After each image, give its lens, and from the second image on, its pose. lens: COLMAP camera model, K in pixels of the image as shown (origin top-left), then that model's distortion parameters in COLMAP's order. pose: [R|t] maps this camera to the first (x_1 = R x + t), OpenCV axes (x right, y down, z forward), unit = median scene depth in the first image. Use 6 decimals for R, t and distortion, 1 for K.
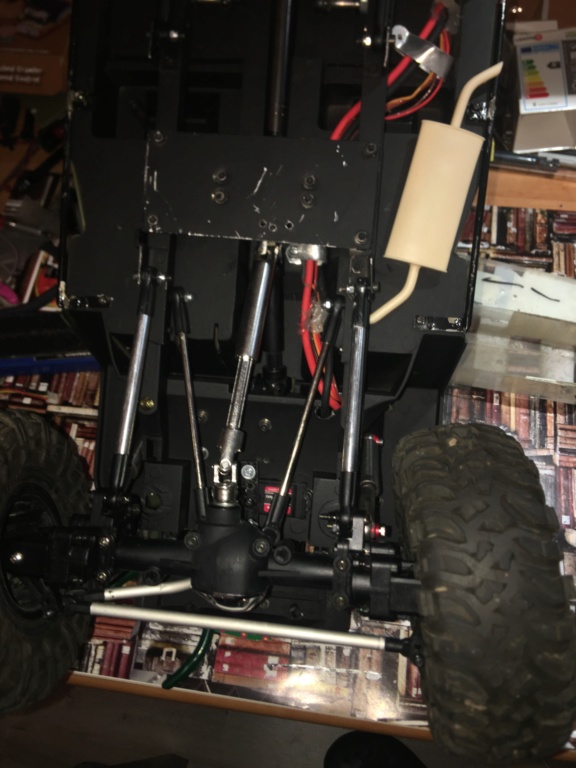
lens RADIAL K [[652.5, 0, 288.0], [0, 652.5, 384.0], [0, 0, 1]] dist [0.059895, -0.110044]
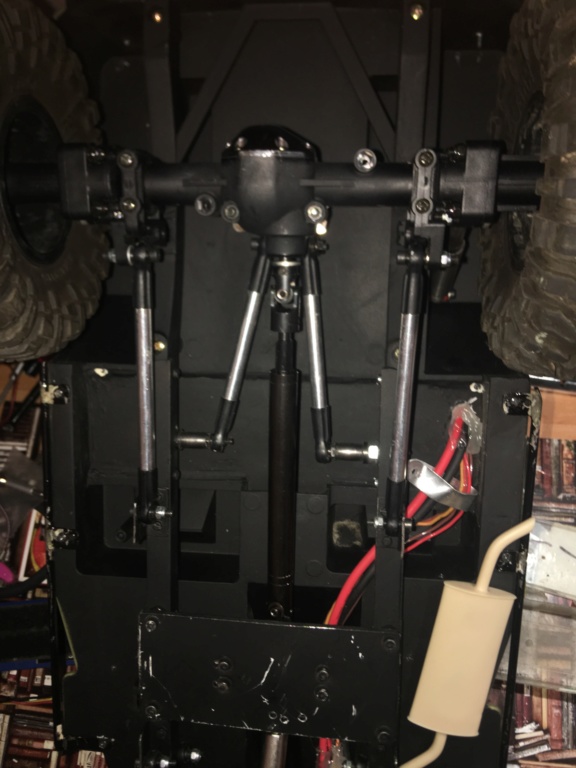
lens RADIAL K [[659.5, 0, 288.0], [0, 659.5, 384.0], [0, 0, 1]] dist [0.048154, -0.123727]
pose [[0.998355, -0.055101, -0.015875, 0.014626], [0.056175, 0.995377, 0.077900, -0.511031], [0.011509, -0.078664, 0.996835, 0.086141]]
